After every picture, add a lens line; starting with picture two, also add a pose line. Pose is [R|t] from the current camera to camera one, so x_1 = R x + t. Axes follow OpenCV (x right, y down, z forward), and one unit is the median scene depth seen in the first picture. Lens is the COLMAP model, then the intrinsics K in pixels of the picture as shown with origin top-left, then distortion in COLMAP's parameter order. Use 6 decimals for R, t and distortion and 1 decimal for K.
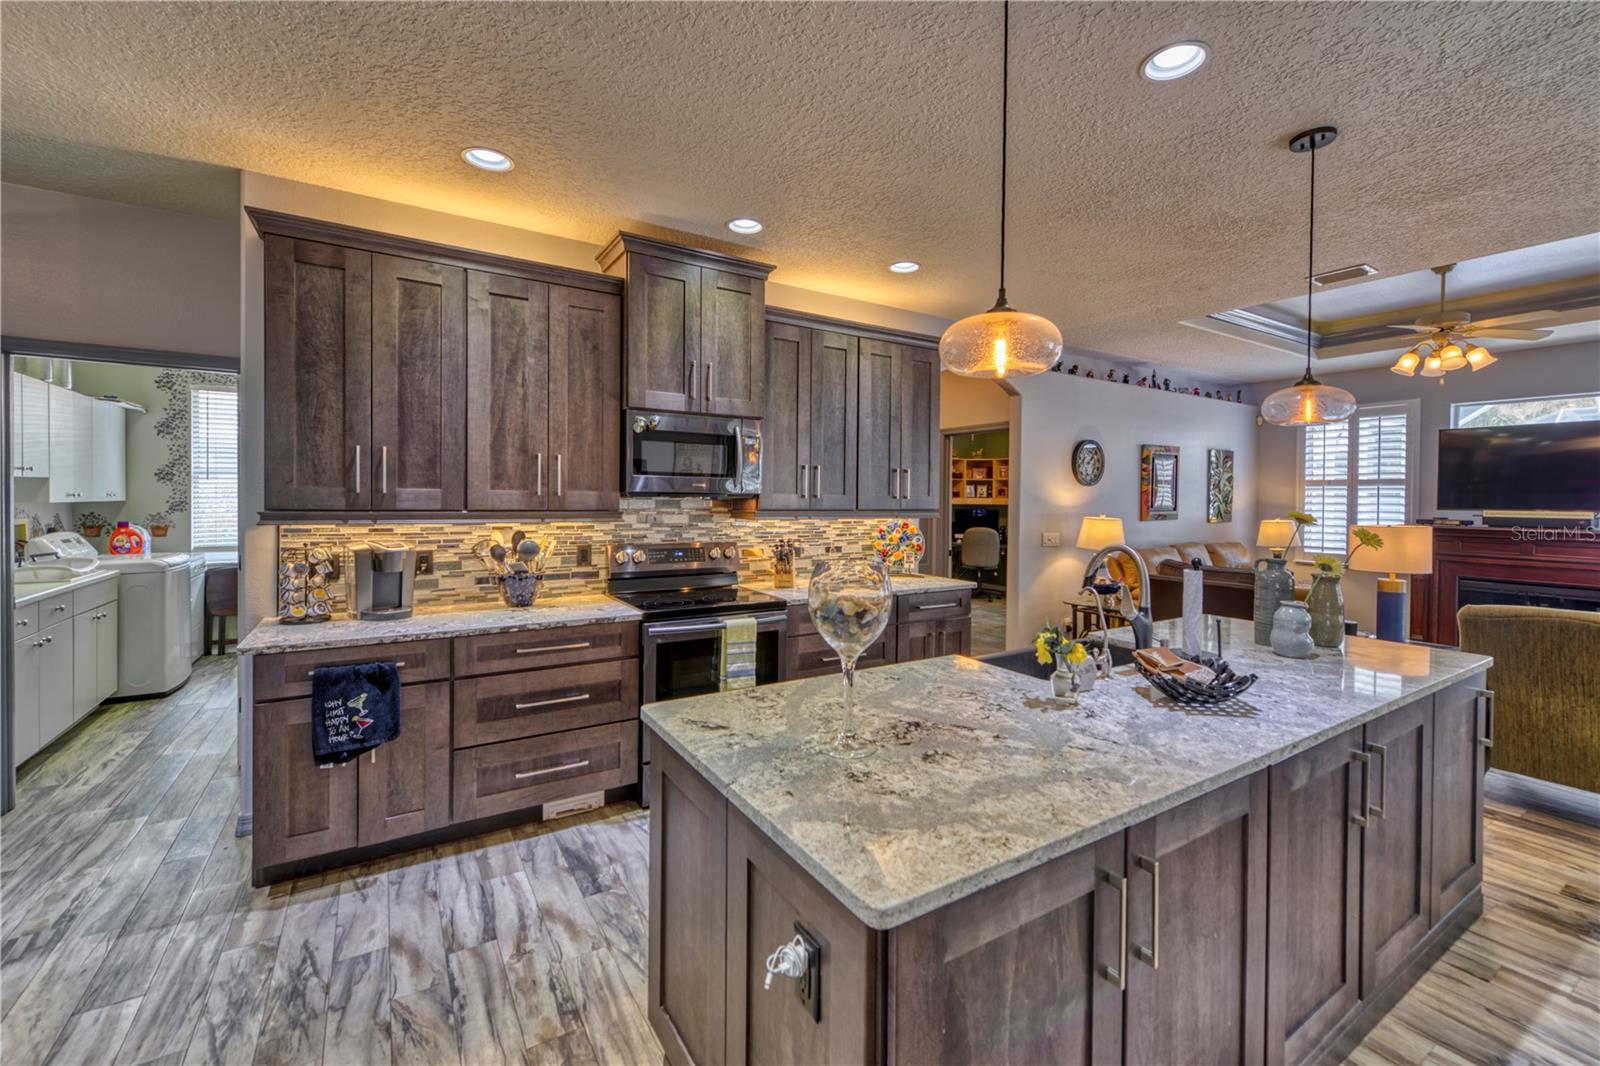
lens RADIAL K [[640.5, 0, 785.1], [0, 640.5, 511.4], [0, 0, 1]] dist [0.005161, -0.003179]
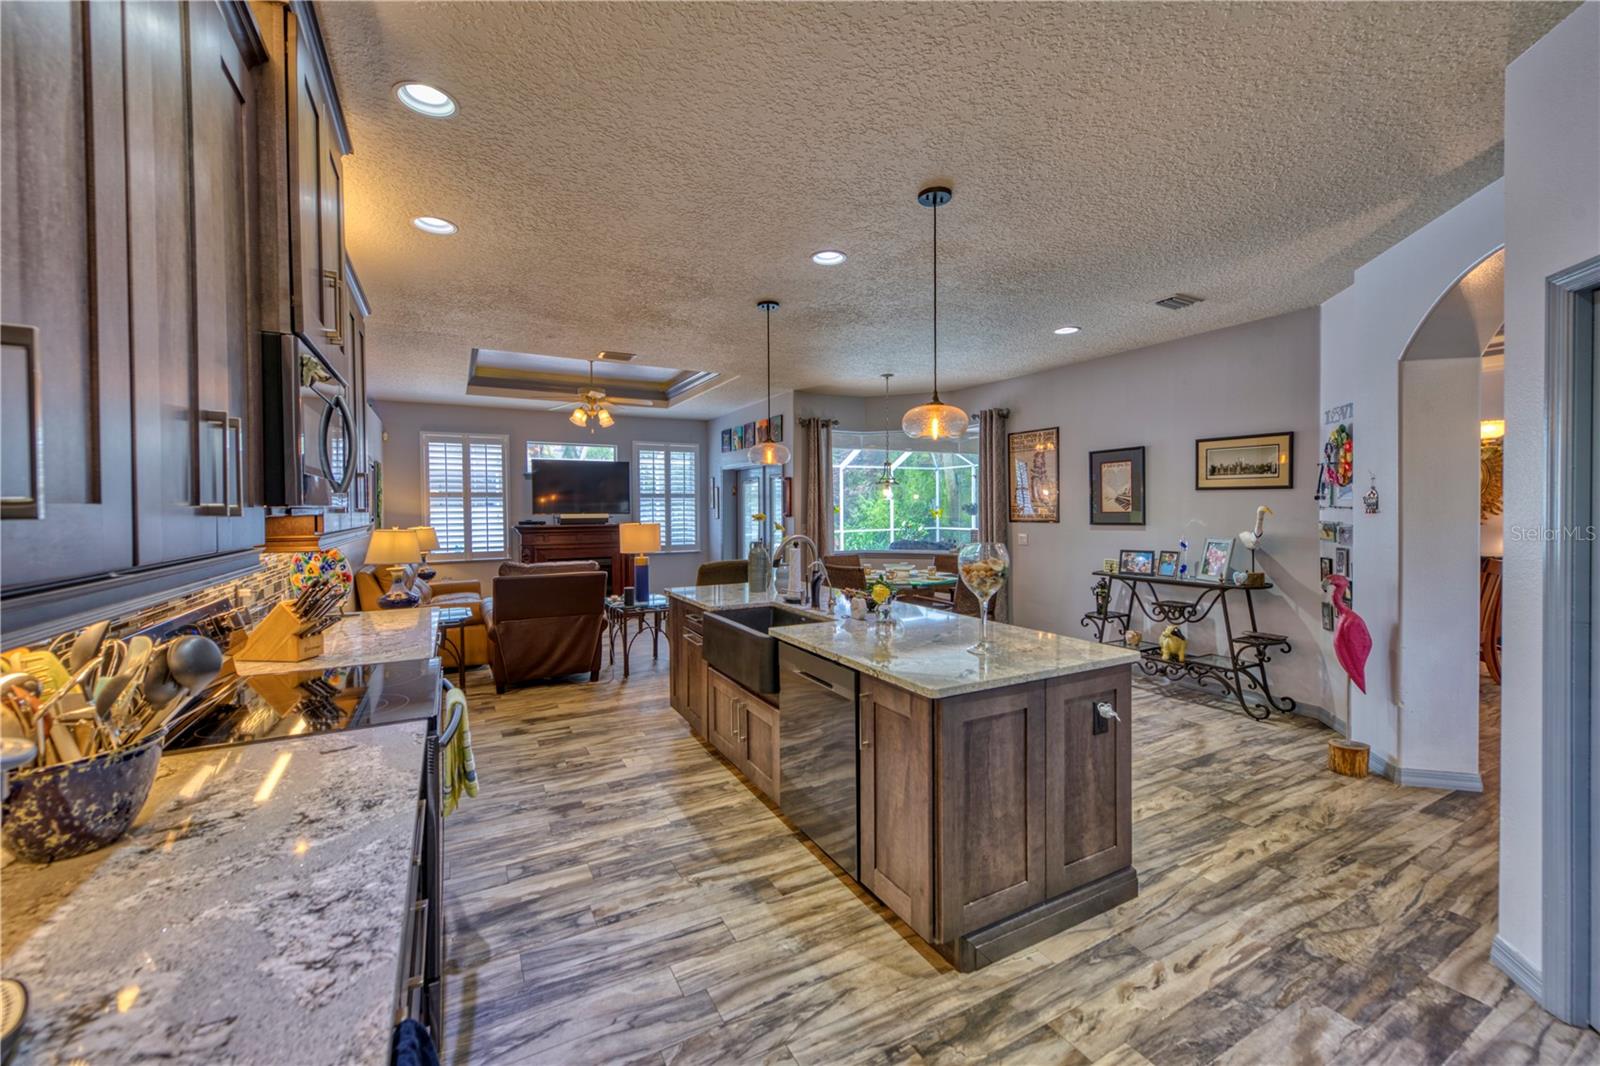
lens RADIAL K [[640.5, 0, 794.6], [0, 640.5, 522.2], [0, 0, 1]] dist [0.005161, -0.003179]
pose [[0.042455, -0.030283, 0.998639, -0.513983], [0.027760, 0.999190, 0.029120, -0.014686], [-0.998713, 0.026486, 0.043261, 0.437442]]
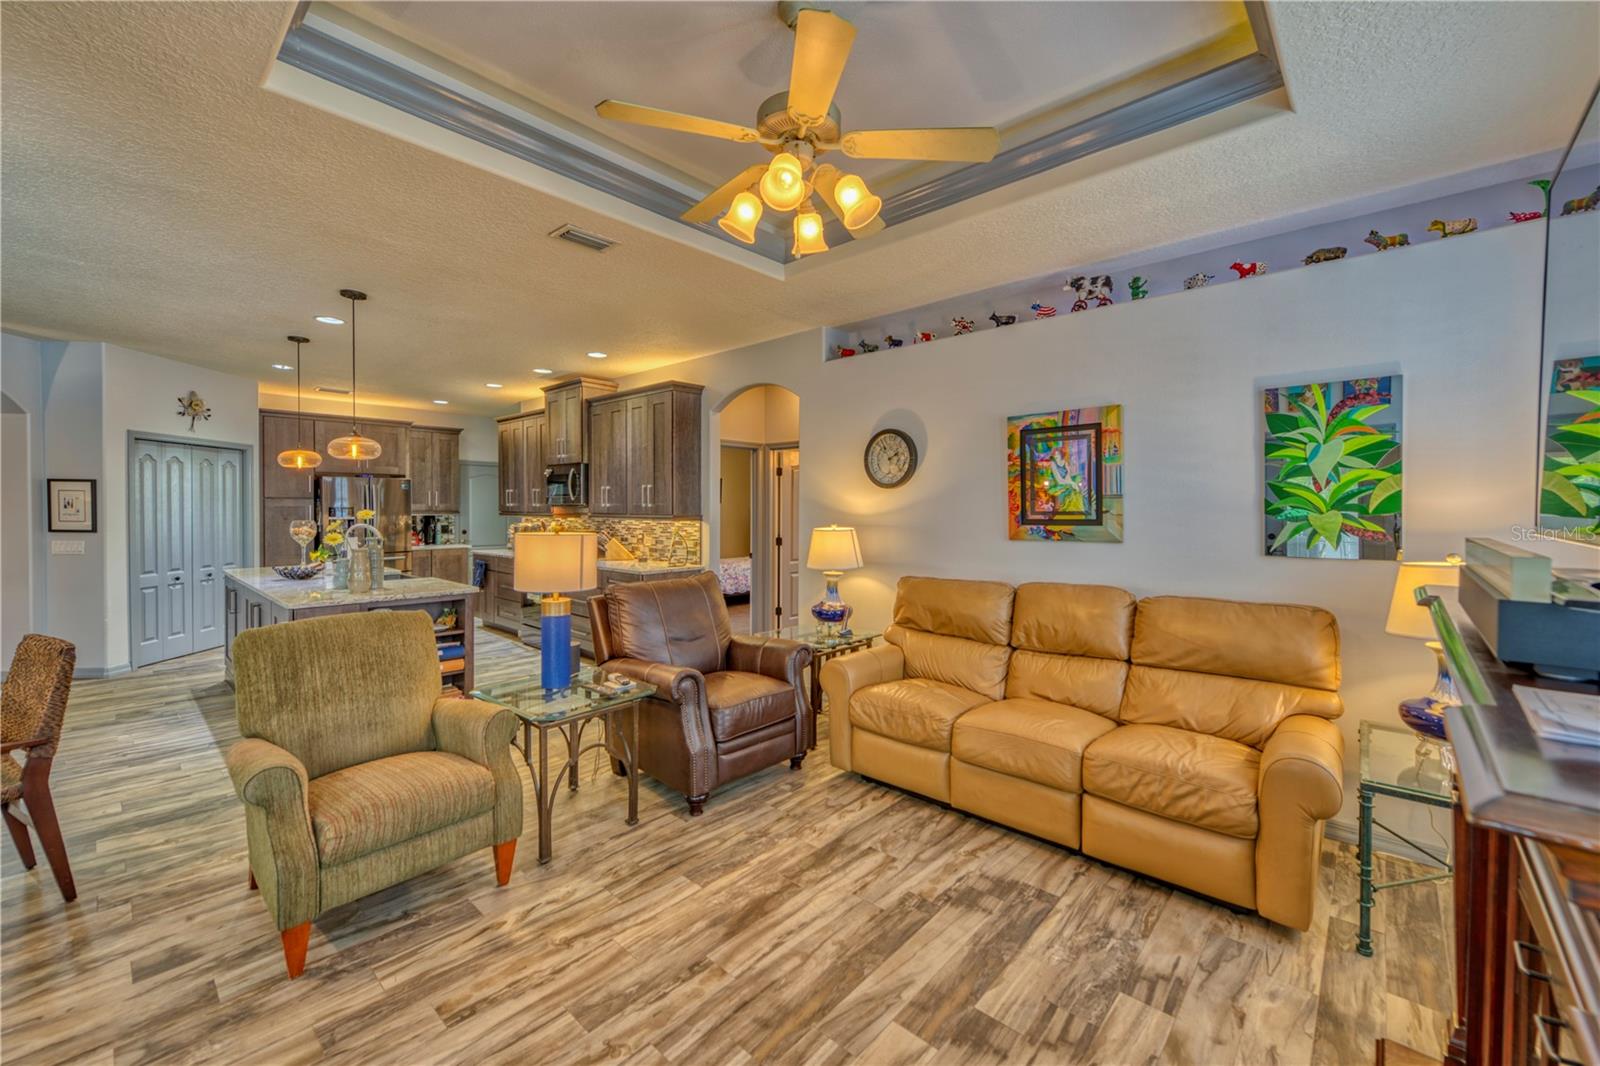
lens RADIAL K [[640.5, 0, 796.9], [0, 640.5, 517.6], [0, 0, 1]] dist [0.005161, -0.003179]
pose [[0.287983, 0.007231, -0.957608, 1.502981], [-0.020517, 0.999789, 0.001380, -0.004085], [0.957416, 0.019250, 0.288071, 0.859049]]
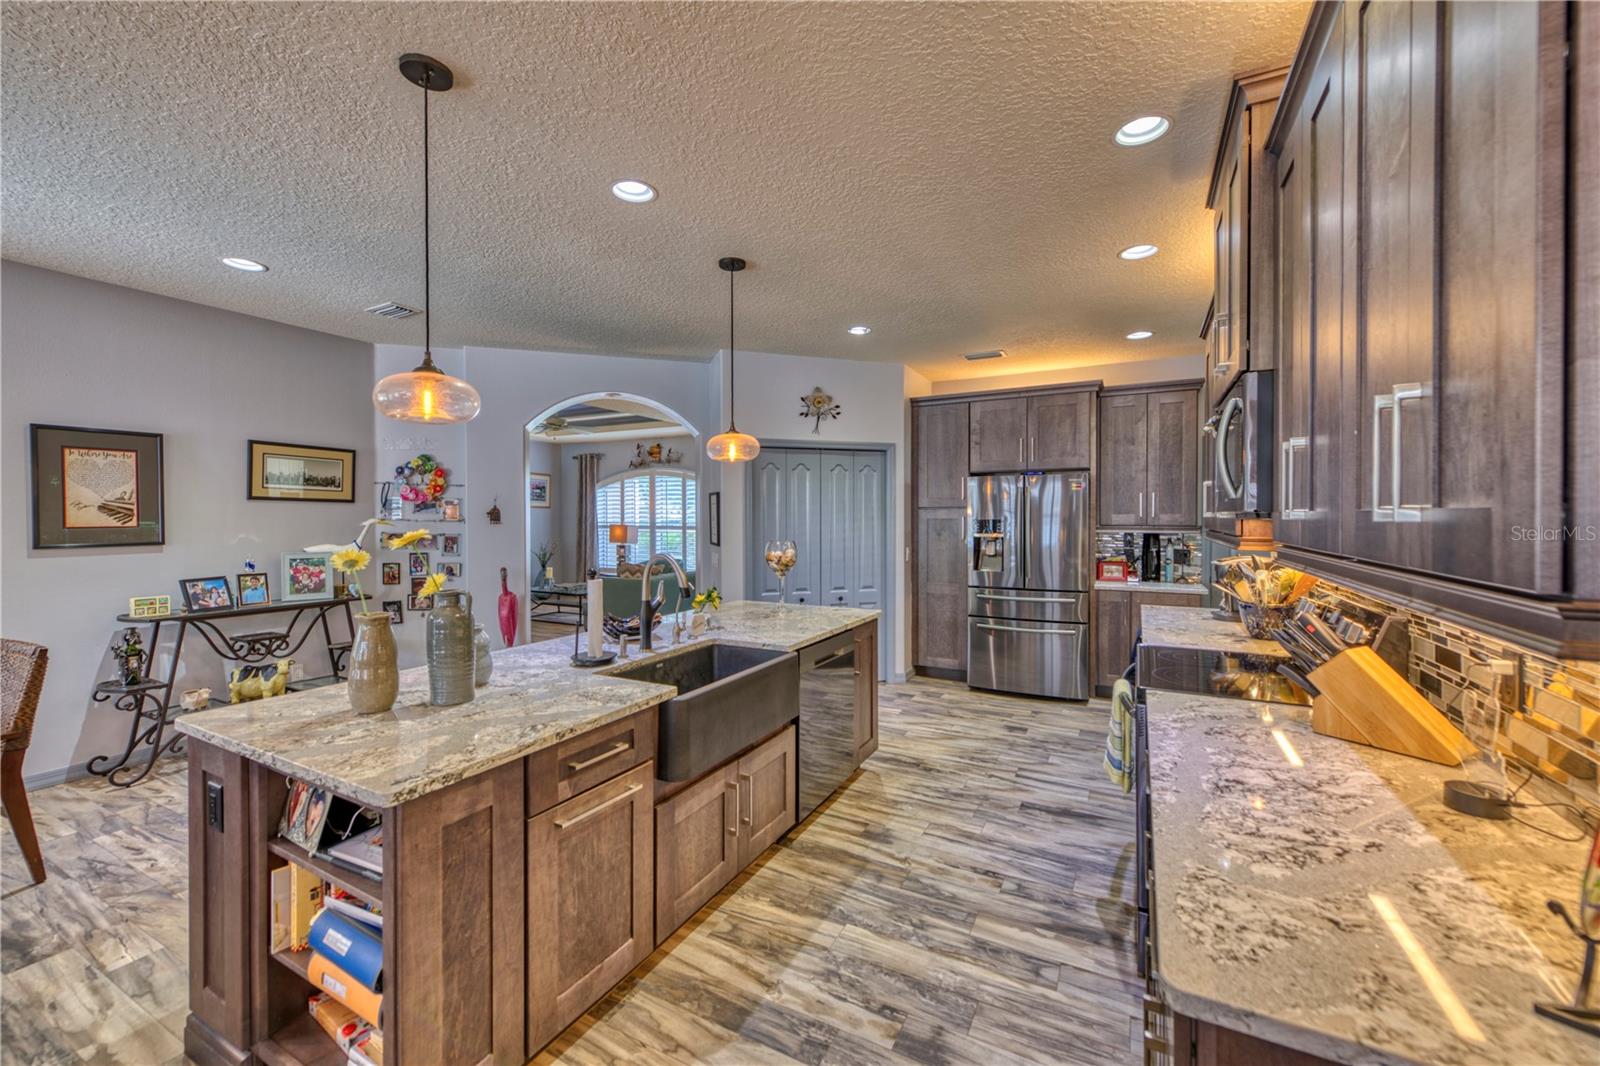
lens RADIAL K [[640.5, 0, 798.9], [0, 640.5, 519.0], [0, 0, 1]] dist [0.005161, -0.003179]
pose [[-0.850287, -0.006057, -0.526285, 0.451854], [-0.016958, 0.999730, 0.015893, -0.018596], [0.526047, 0.022438, -0.850160, 1.018763]]
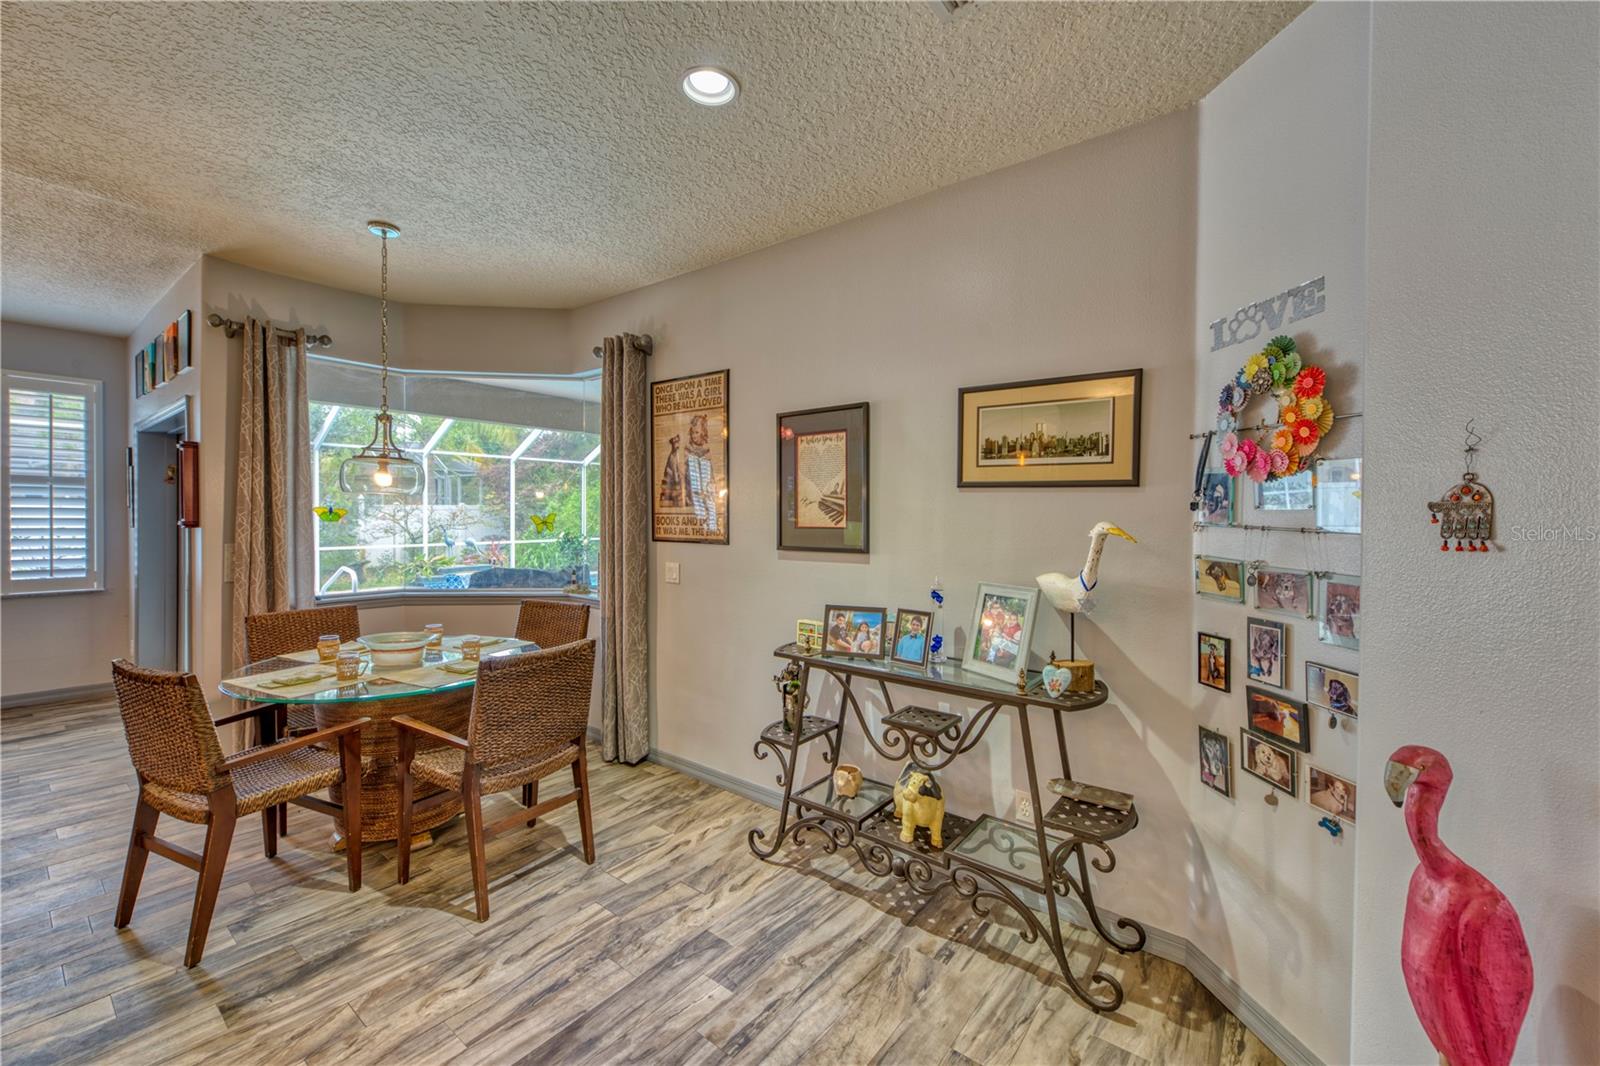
lens RADIAL K [[640.5, 0, 804.8], [0, 640.5, 526.3], [0, 0, 1]] dist [0.005161, -0.003179]
pose [[-0.367499, -0.028169, 0.929597, 0.160161], [0.004912, 0.999468, 0.032227, -0.003045], [-0.930011, 0.016409, -0.367165, 0.119100]]
